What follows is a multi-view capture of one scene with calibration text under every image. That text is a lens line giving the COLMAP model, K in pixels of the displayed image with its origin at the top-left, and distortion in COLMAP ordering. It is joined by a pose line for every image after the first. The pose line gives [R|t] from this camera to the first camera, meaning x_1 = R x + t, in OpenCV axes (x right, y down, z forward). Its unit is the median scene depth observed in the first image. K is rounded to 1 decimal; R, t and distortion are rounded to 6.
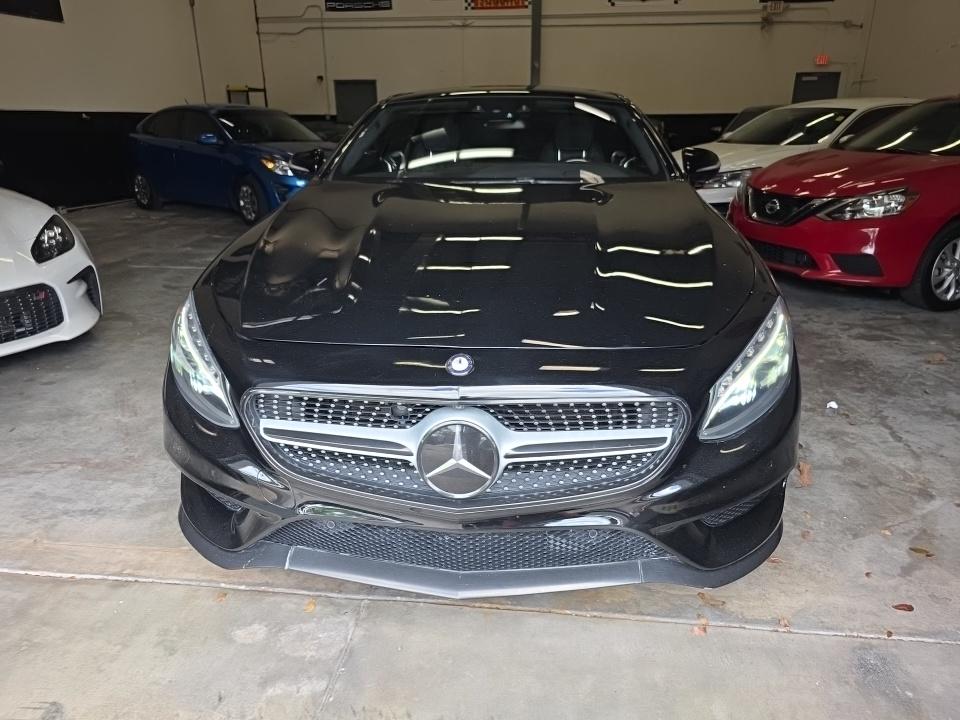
lens RADIAL K [[649.6, 0, 485.1], [0, 649.6, 359.7], [0, 0, 1]] dist [0.032138, -0.020665]
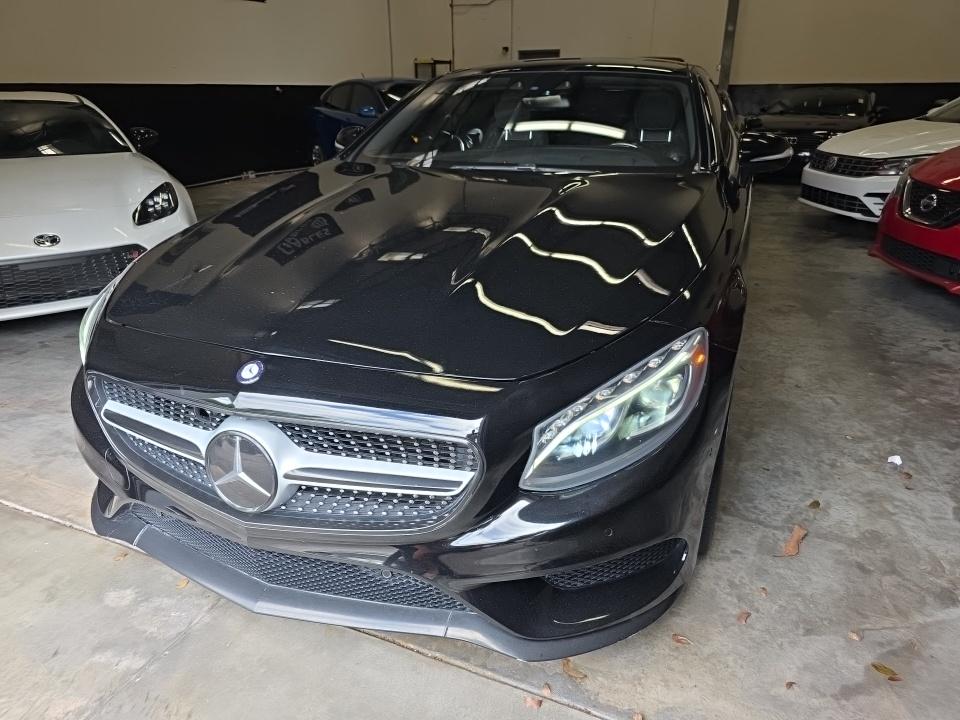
lens RADIAL K [[649.6, 0, 484.5], [0, 649.6, 362.4], [0, 0, 1]] dist [0.032138, -0.020665]
pose [[0.955332, 0.113478, -0.272880, 0.385350], [-0.101598, 0.993172, 0.057328, -0.067235], [0.277522, -0.027043, 0.960339, 0.134952]]
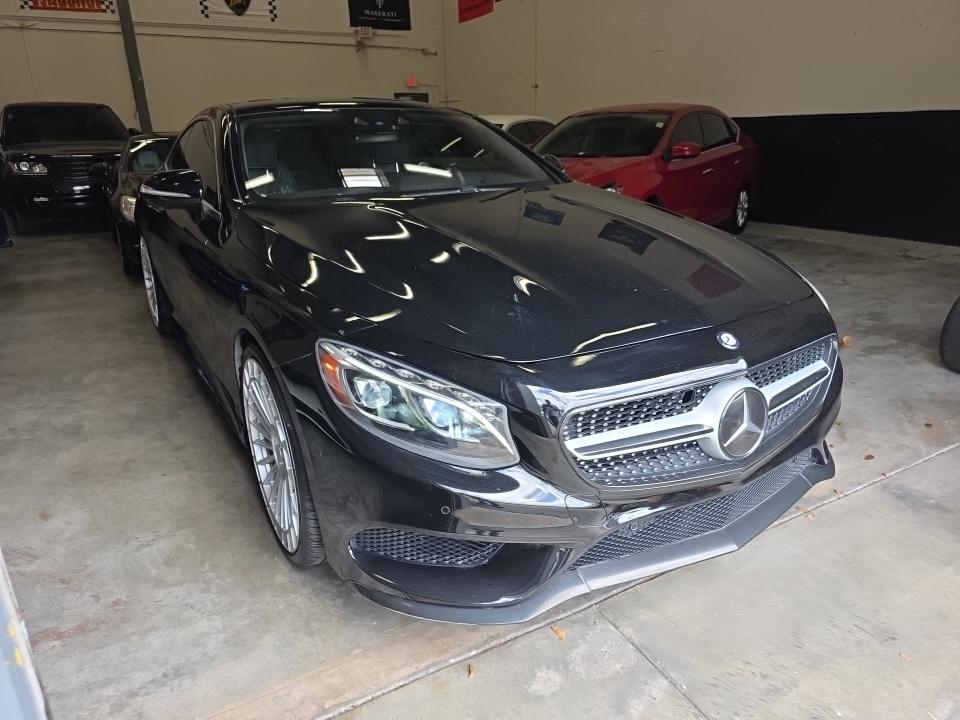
lens RADIAL K [[649.6, 0, 480.3], [0, 649.6, 357.6], [0, 0, 1]] dist [0.032138, -0.020665]
pose [[0.817028, -0.204407, 0.539150, -0.719504], [0.217848, 0.975179, 0.039592, -0.073760], [-0.533861, 0.085105, 0.841279, 0.198791]]
